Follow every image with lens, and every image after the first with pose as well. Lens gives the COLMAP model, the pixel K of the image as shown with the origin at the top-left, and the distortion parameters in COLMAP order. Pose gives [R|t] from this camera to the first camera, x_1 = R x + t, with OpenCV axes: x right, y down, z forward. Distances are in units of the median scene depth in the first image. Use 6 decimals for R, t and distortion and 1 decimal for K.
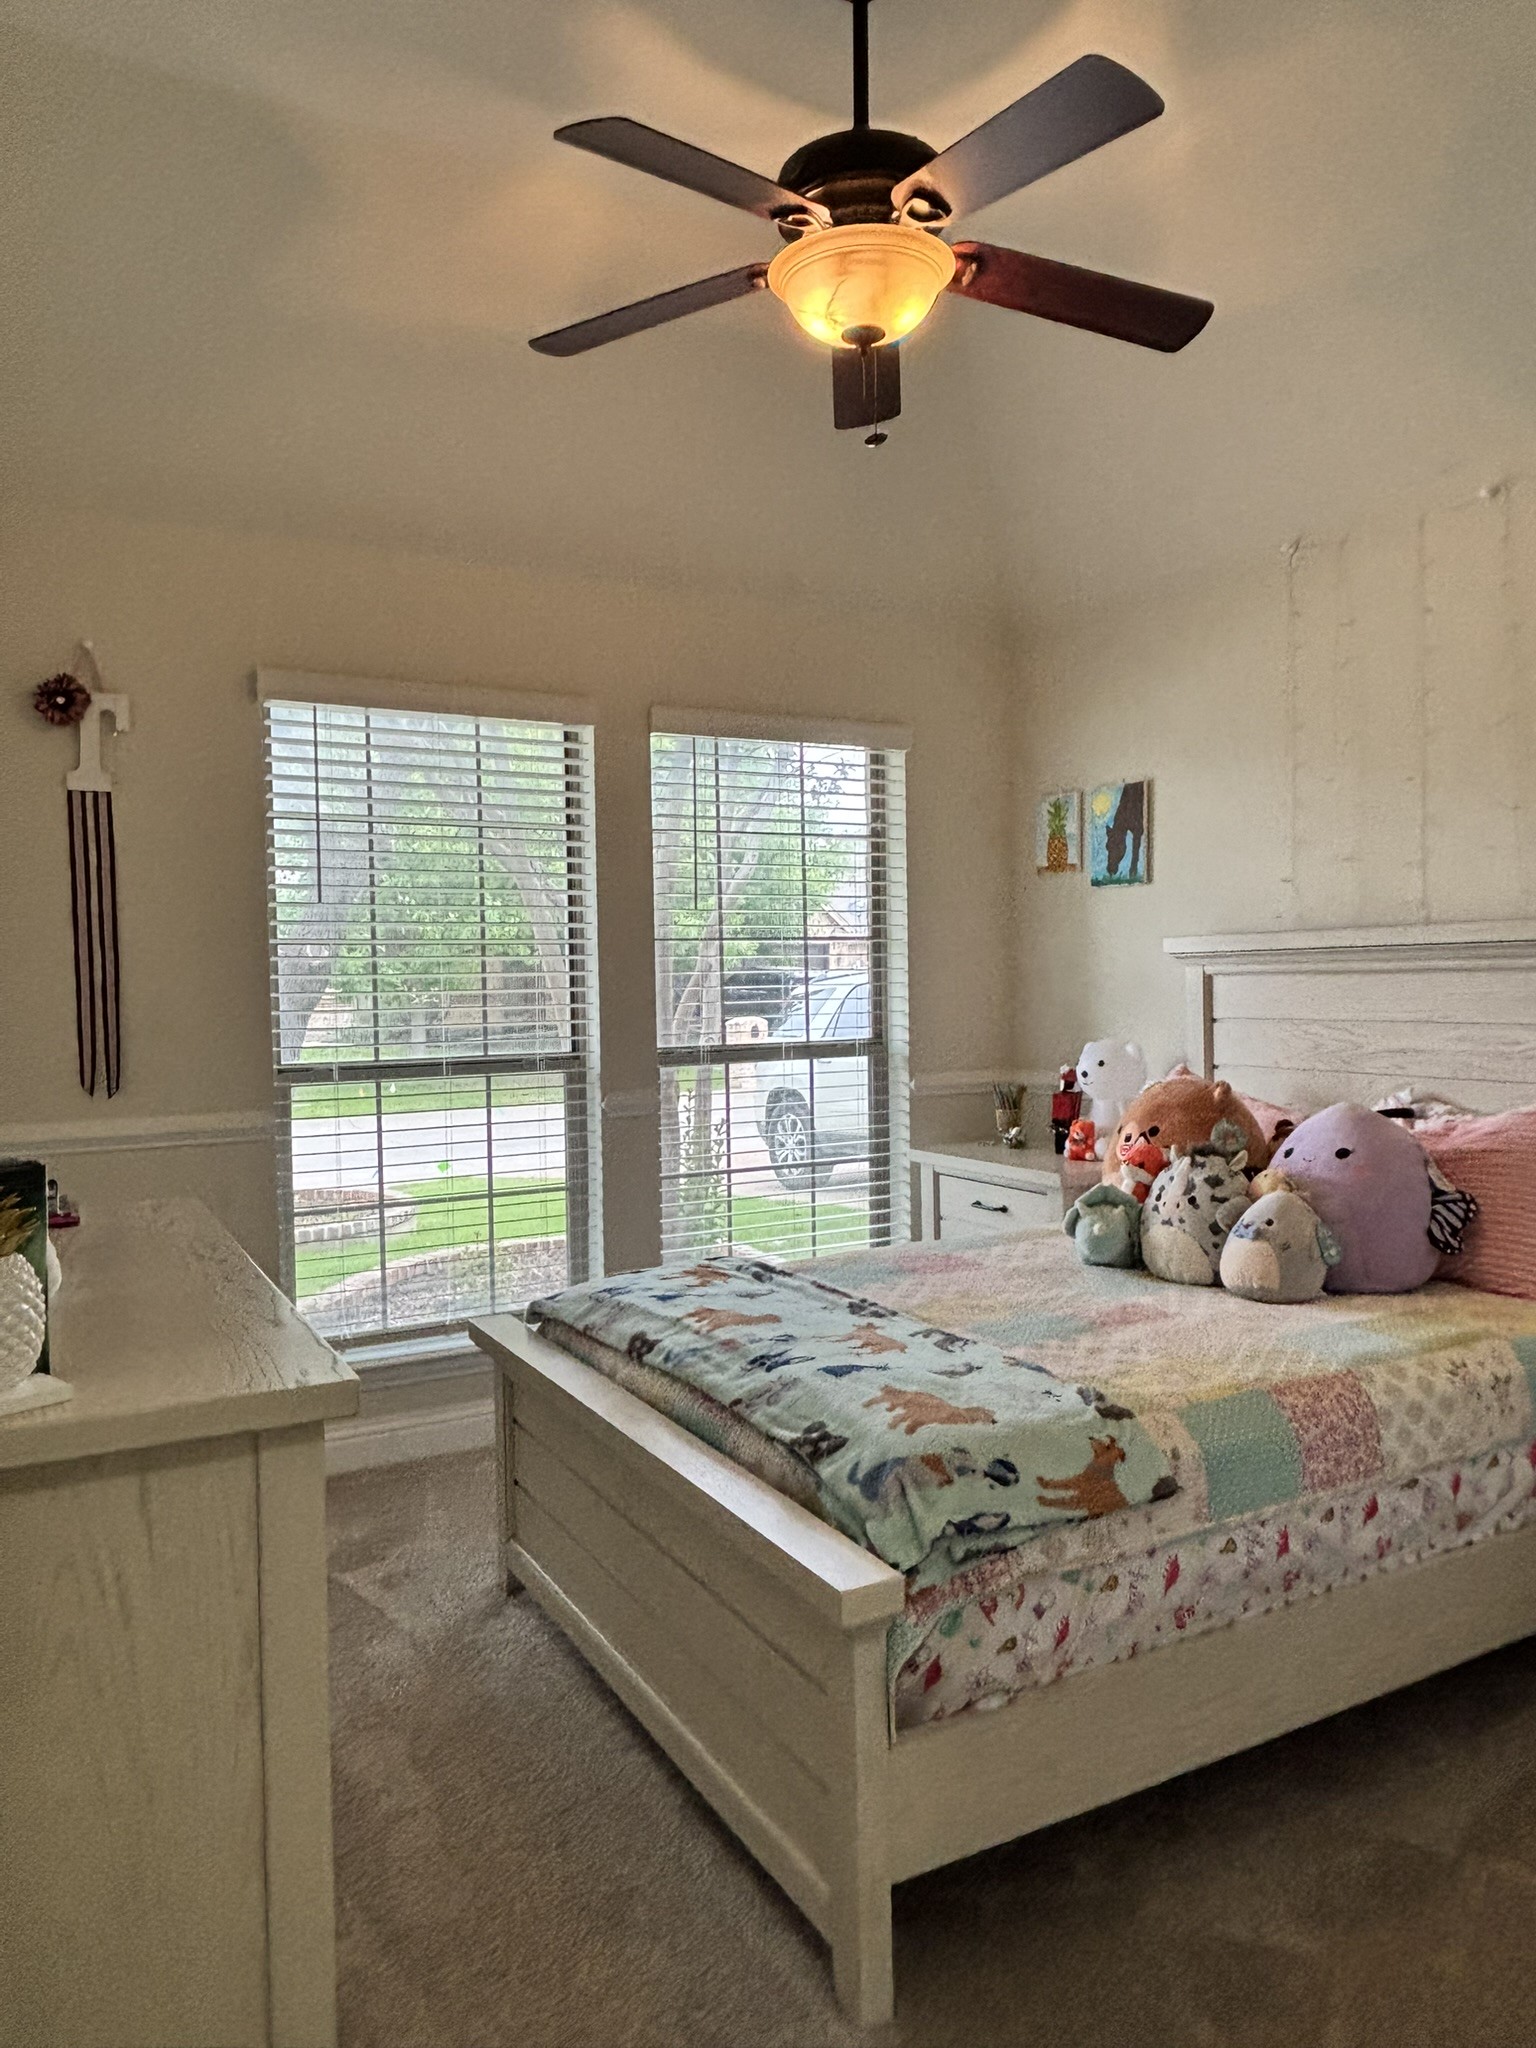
lens RADIAL K [[1395.6, 0, 772.6], [0, 1395.6, 1017.0], [0, 0, 1]] dist [0.019987, -0.040593]
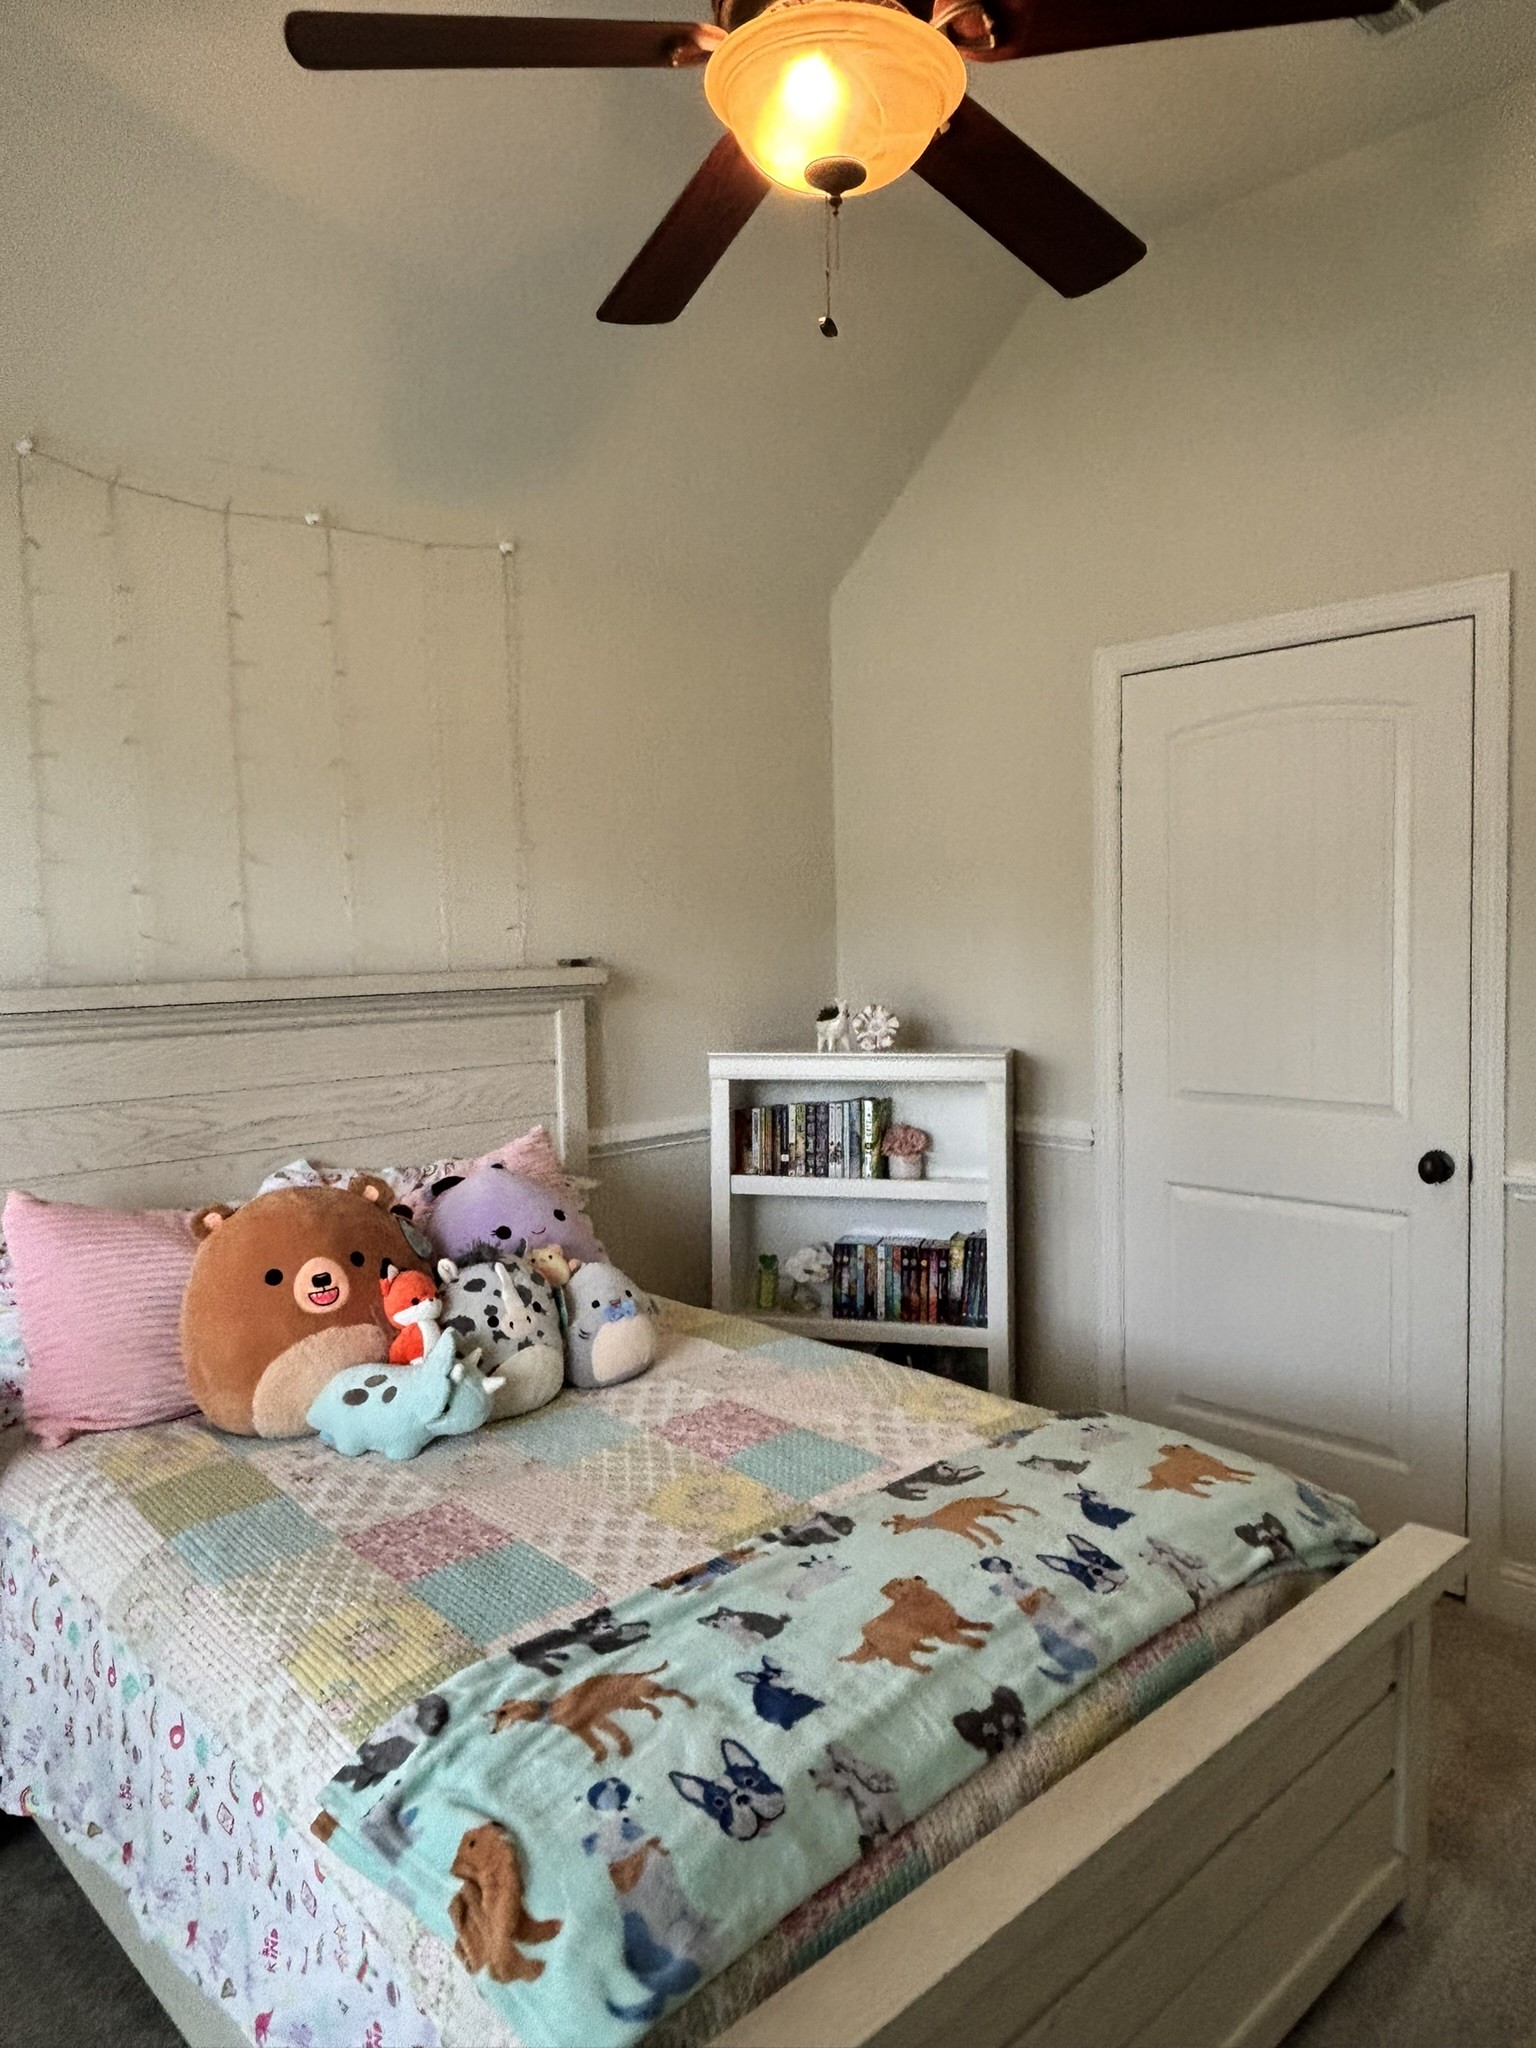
lens RADIAL K [[1395.6, 0, 768.4], [0, 1395.6, 1030.8], [0, 0, 1]] dist [0.019987, -0.040593]
pose [[-0.266992, -0.045944, 0.962603, -0.631863], [0.051214, 0.996775, 0.061780, -0.093543], [-0.962337, 0.065794, -0.263778, 1.264109]]
